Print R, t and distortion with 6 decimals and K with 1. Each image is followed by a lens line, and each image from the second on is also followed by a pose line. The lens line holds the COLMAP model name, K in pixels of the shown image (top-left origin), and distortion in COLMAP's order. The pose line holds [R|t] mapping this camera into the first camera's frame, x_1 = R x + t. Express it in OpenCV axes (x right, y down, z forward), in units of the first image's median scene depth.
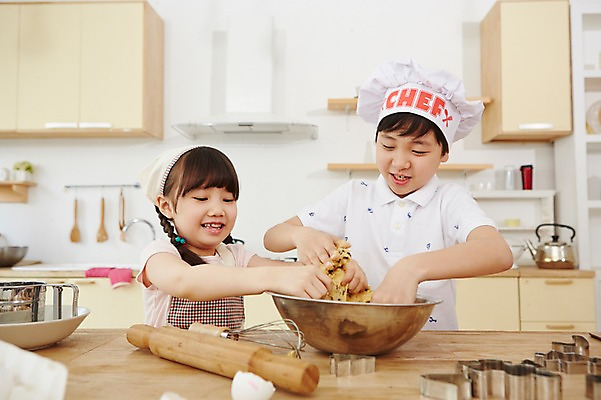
lens RADIAL K [[526.2, 0, 300.5], [0, 526.2, 200.0], [0, 0, 1]] dist [0.010724, -0.006729]
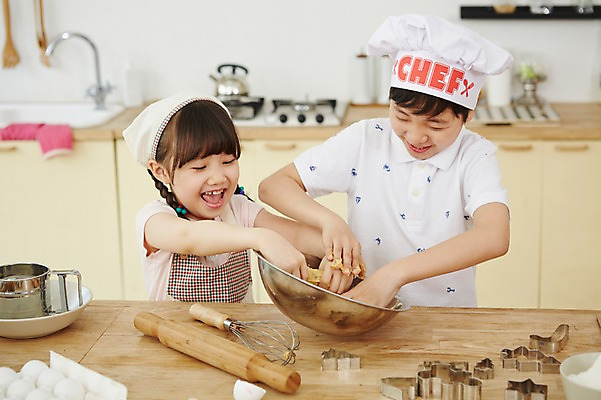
lens RADIAL K [[1143.4, 0, 300.7], [0, 1143.4, 228.6], [0, 0, 1]] dist [-0.004804, 0.072774]
pose [[0.997659, 0.000877, -0.068373, 0.043466], [0.021144, 0.946958, 0.320662, -0.175209], [0.065028, -0.321357, 0.944723, -0.292526]]
